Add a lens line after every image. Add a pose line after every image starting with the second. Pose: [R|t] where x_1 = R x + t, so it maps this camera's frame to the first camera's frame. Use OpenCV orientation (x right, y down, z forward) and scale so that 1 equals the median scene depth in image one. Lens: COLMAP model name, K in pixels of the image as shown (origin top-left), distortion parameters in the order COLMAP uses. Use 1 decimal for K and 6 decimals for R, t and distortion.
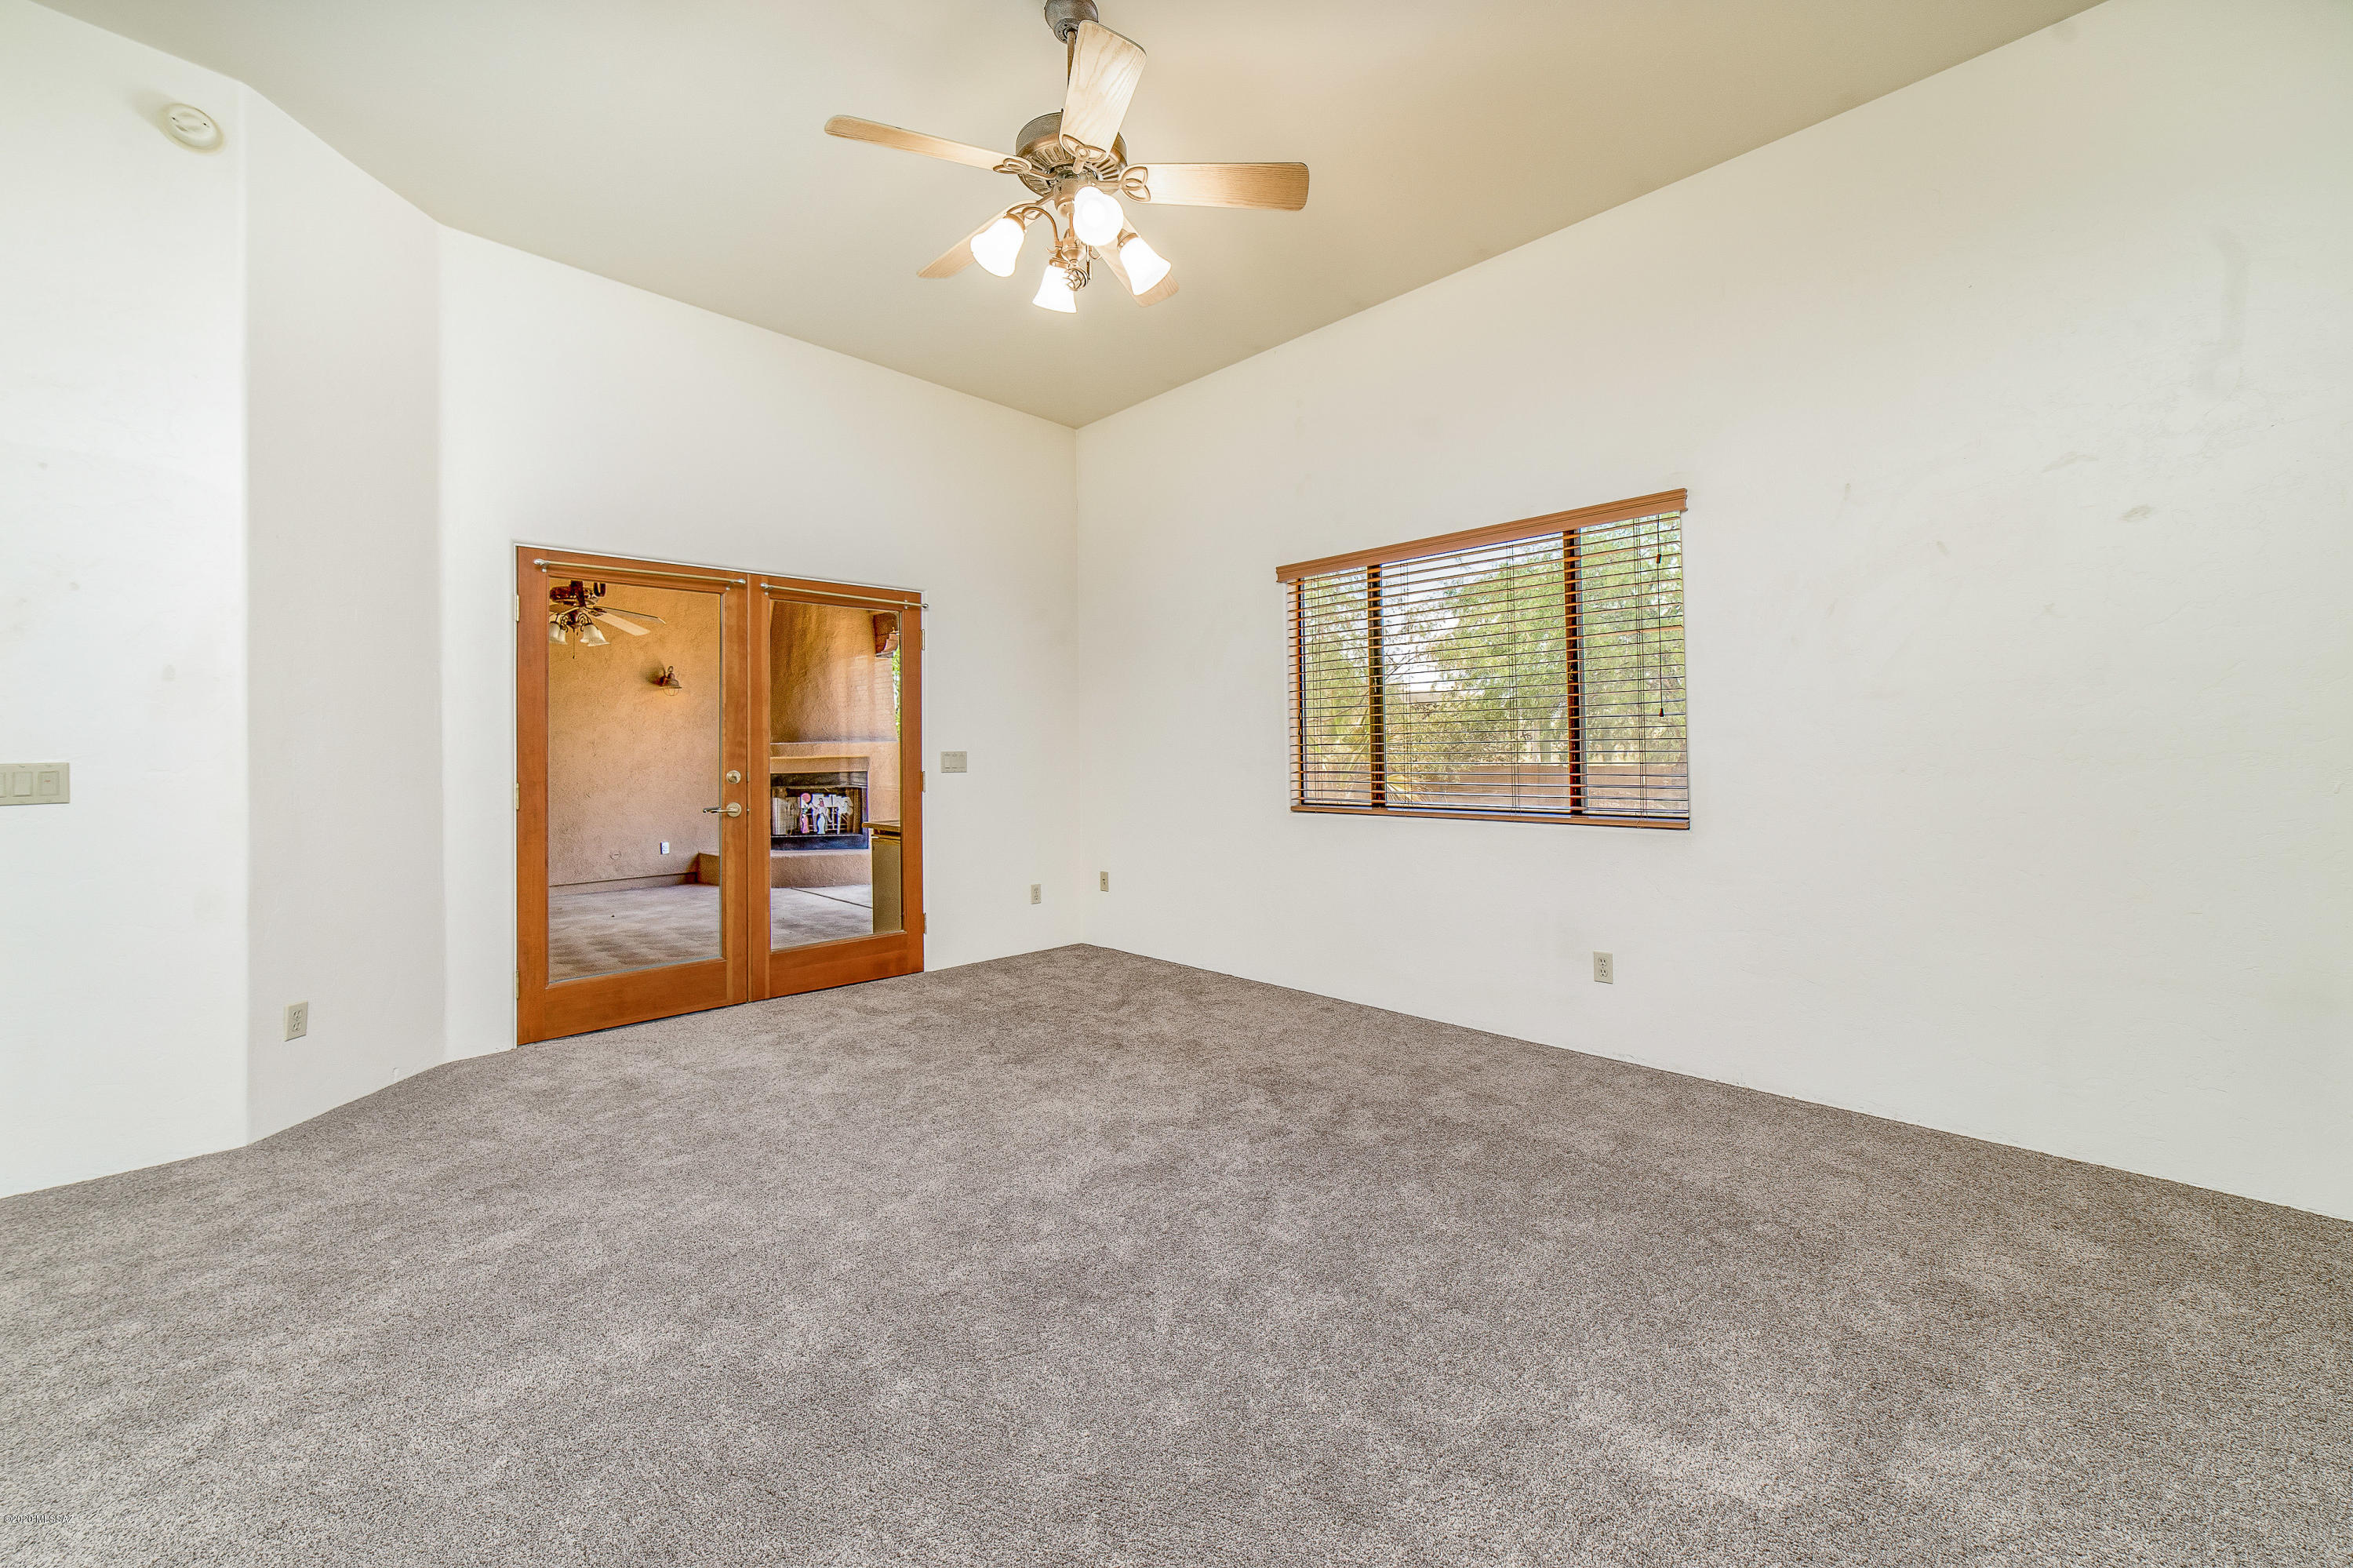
lens RADIAL K [[933.6, 0, 1179.8], [0, 933.6, 731.7], [0, 0, 1]] dist [0.000898, 0.000003]
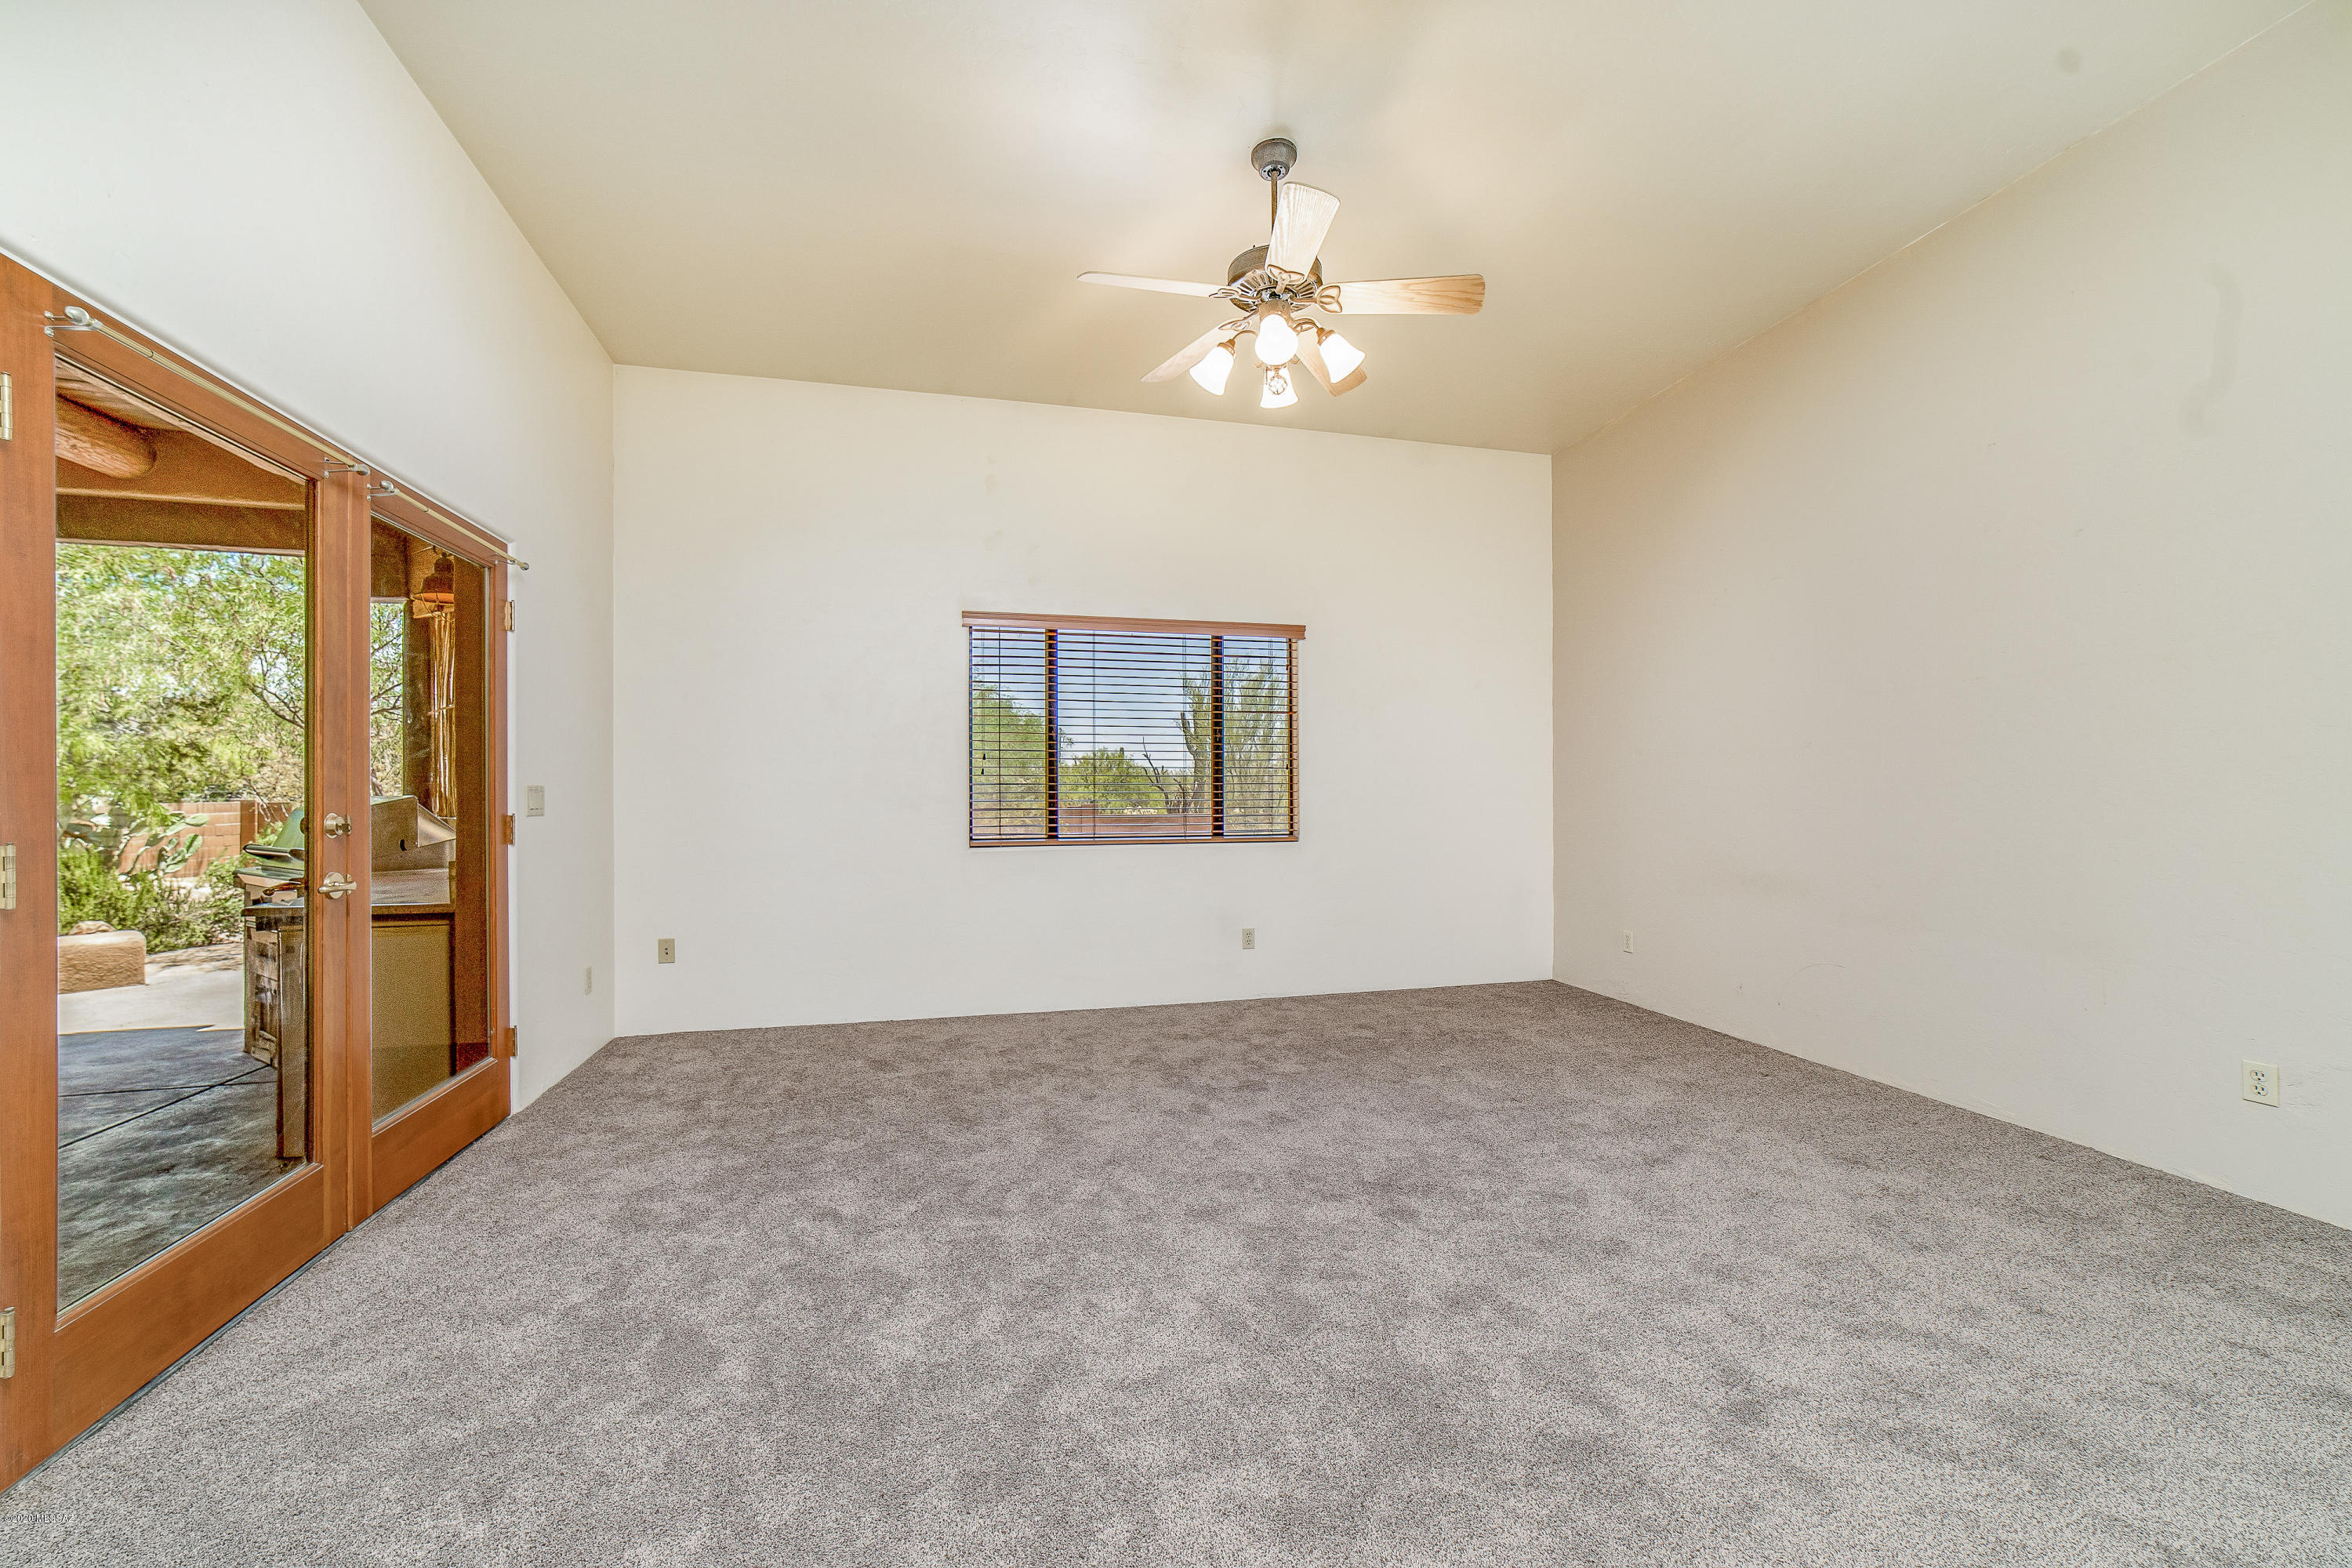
lens RADIAL K [[912.9, 0, 1176.0], [0, 912.9, 784.0], [0, 0, 1]] dist [0.000119, -0.000010]
pose [[0.509753, 0.008545, 0.860279, -0.695570], [-0.024711, 0.999684, 0.004713, 0.004112], [-0.859966, -0.023661, 0.509802, 0.301192]]
